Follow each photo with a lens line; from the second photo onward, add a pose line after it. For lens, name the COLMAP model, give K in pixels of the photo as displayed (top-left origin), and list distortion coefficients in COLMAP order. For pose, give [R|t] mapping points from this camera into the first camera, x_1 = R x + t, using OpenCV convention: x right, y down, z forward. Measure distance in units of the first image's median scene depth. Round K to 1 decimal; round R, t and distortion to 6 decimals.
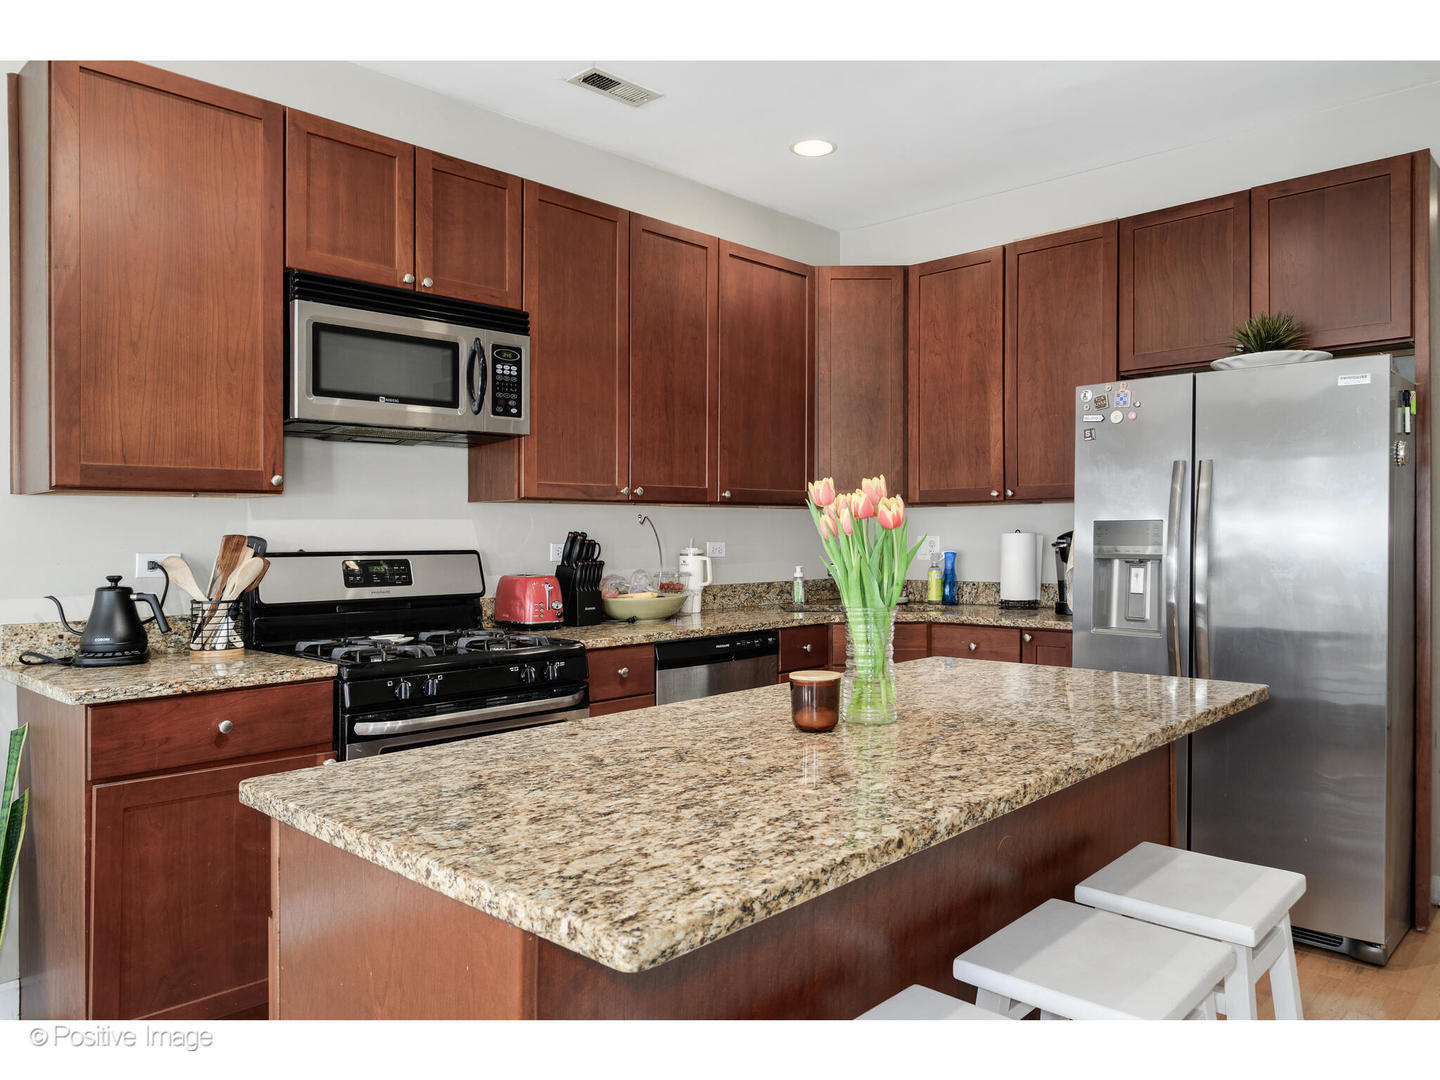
lens RADIAL K [[987.9, 0, 717.7], [0, 987.9, 540.3], [0, 0, 1]] dist [0.000369, 0.000924]
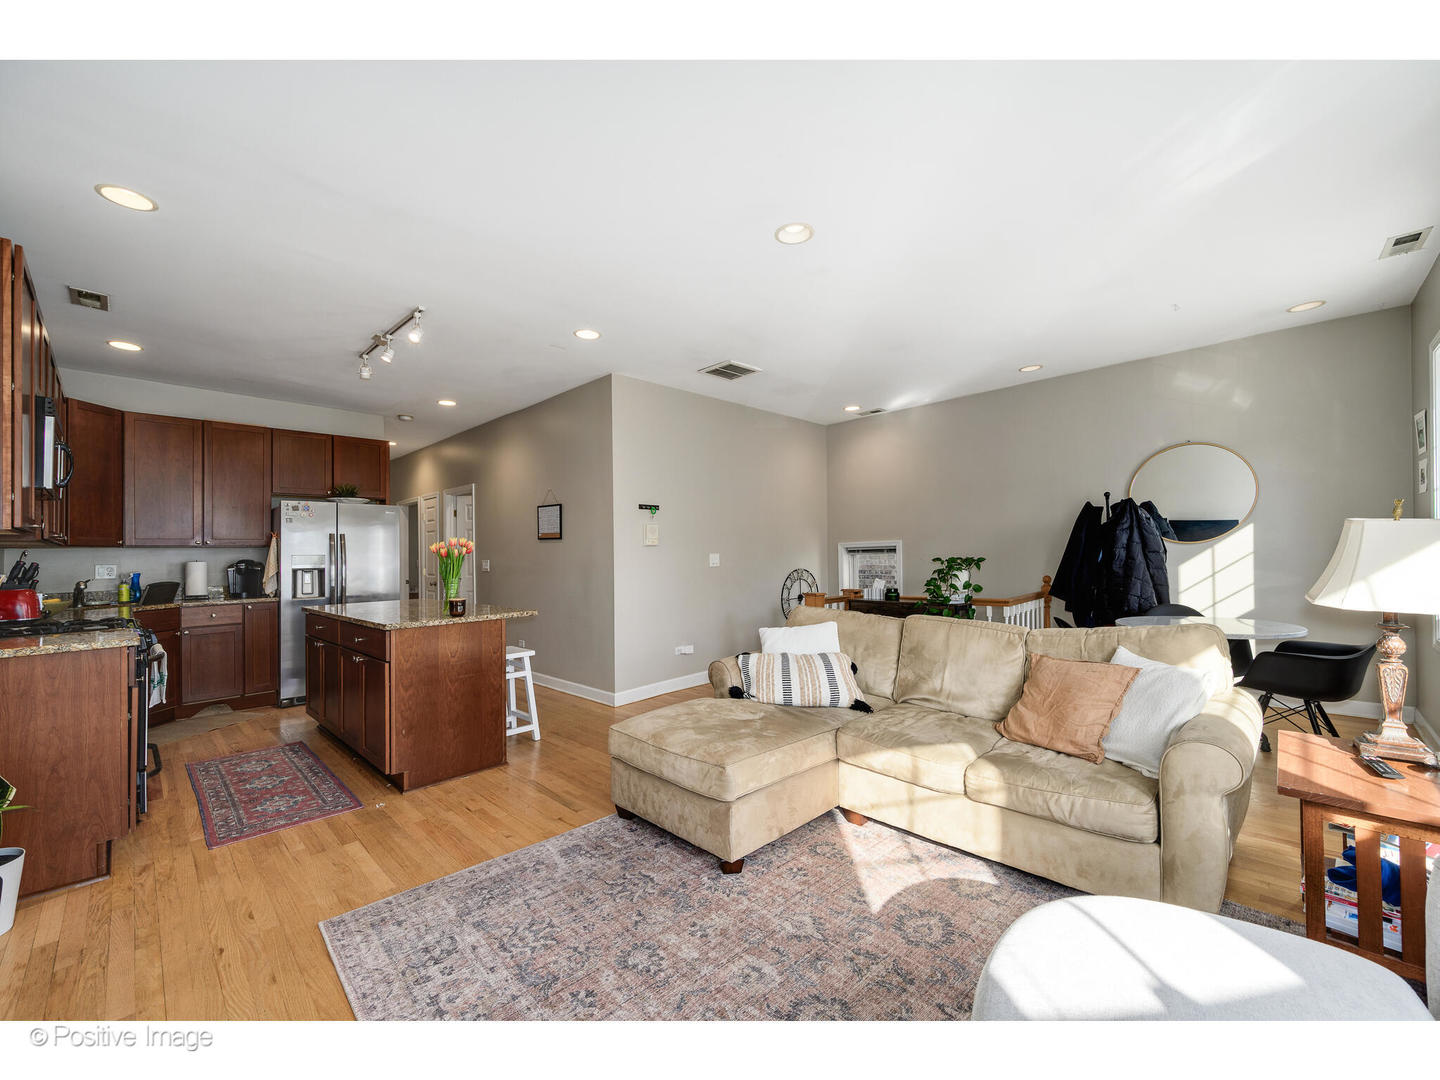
lens RADIAL K [[579.5, 0, 716.7], [0, 579.5, 544.2], [0, 0, 1]] dist [0.001210, 0.000565]
pose [[-0.000389, 0.025214, 0.999682, -1.141267], [0.023934, 0.999396, -0.025198, 0.016214], [-0.999713, 0.023916, -0.000992, -0.070370]]
